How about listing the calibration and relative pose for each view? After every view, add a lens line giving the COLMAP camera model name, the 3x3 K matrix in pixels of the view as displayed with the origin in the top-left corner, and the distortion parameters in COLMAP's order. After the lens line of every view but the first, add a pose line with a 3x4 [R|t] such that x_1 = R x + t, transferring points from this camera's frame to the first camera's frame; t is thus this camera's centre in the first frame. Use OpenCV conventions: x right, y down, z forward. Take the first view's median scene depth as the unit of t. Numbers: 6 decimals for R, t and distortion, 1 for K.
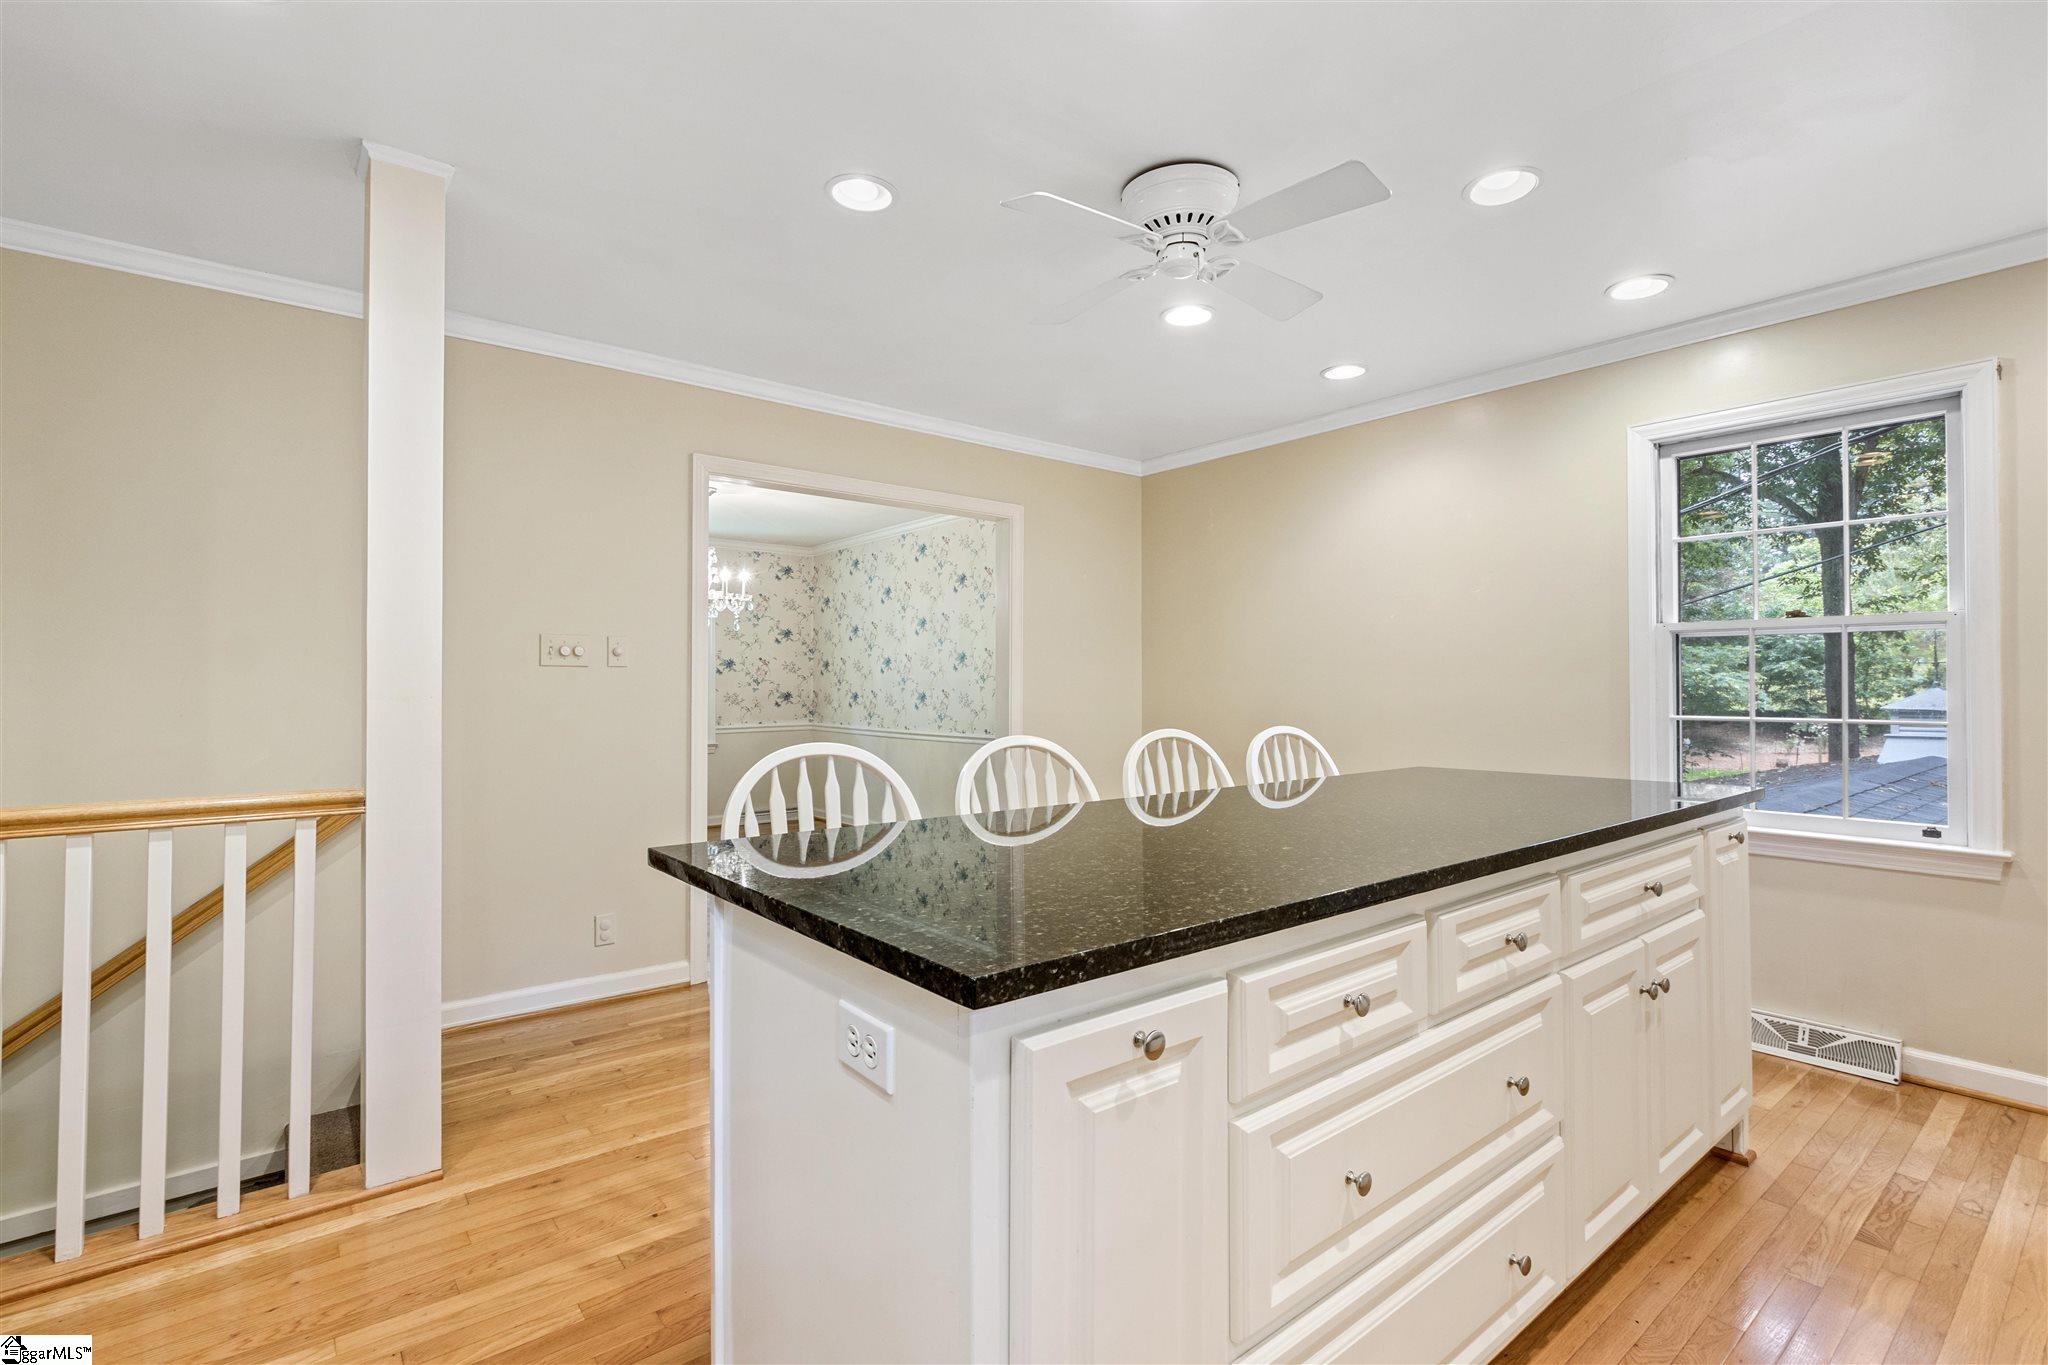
lens RADIAL K [[945.1, 0, 1026.8], [0, 945.1, 687.4], [0, 0, 1]] dist [-0.000239, -0.000157]
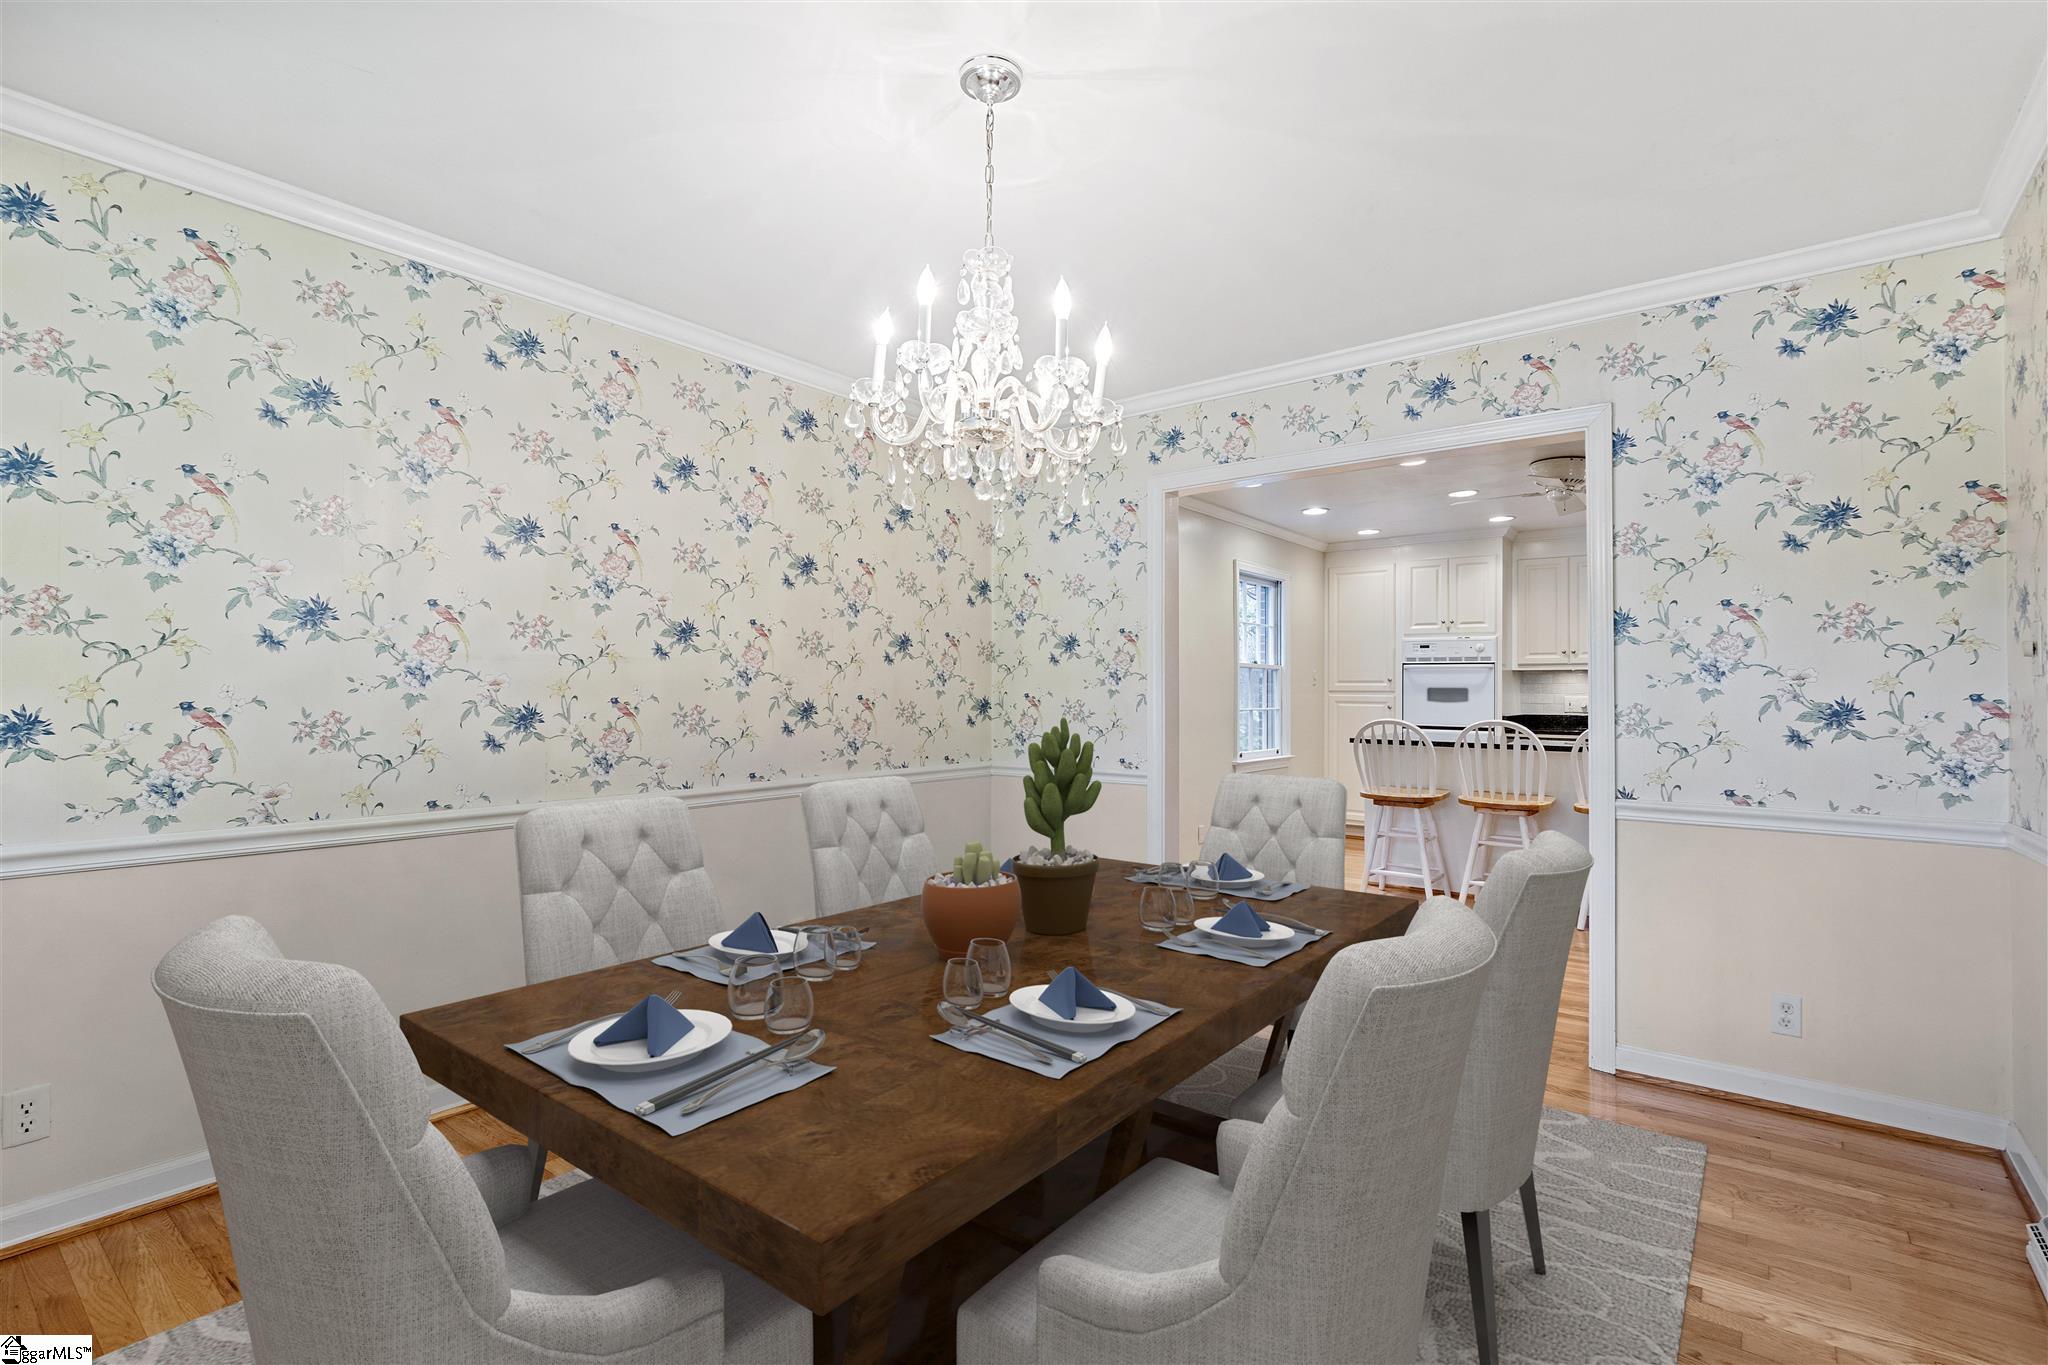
lens RADIAL K [[945.1, 0, 1019.9], [0, 945.1, 687.4], [0, 0, 1]] dist [-0.000239, -0.000157]
pose [[-0.222336, -0.001283, 0.974969, -0.581444], [-0.004363, 0.999990, 0.000321, -0.003853], [-0.974960, -0.004183, -0.222340, 0.946760]]
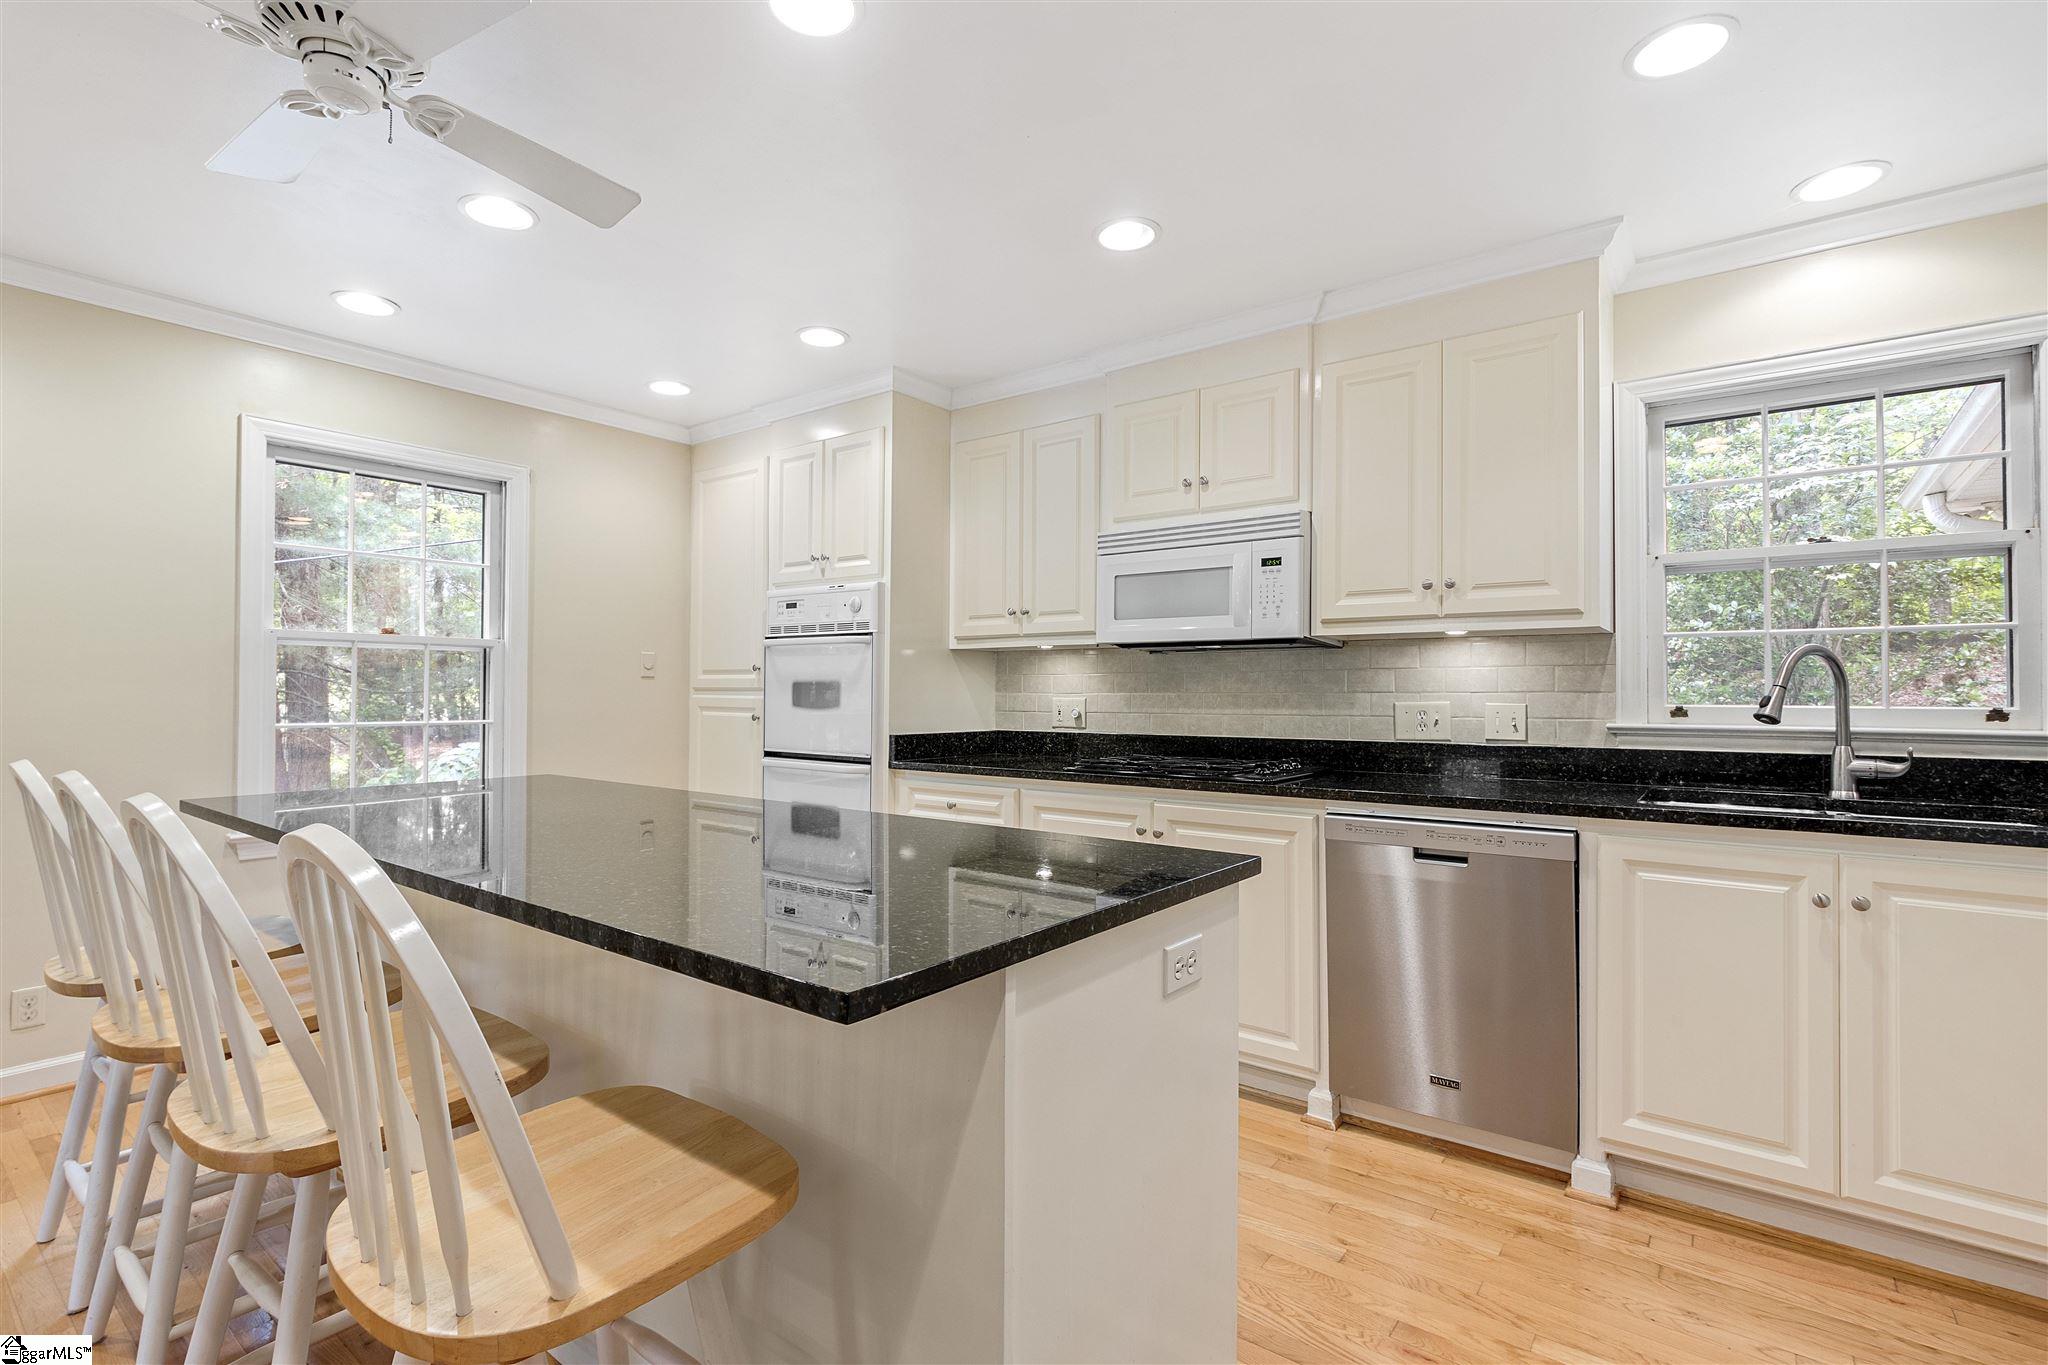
lens RADIAL K [[945.1, 0, 1034.8], [0, 945.1, 678.4], [0, 0, 1]] dist [-0.000239, -0.000157]
pose [[-0.229435, 0.006355, 0.973303, -0.224053], [-0.003682, 0.999966, -0.007397, -0.003500], [-0.973317, -0.005281, -0.229403, 0.232352]]
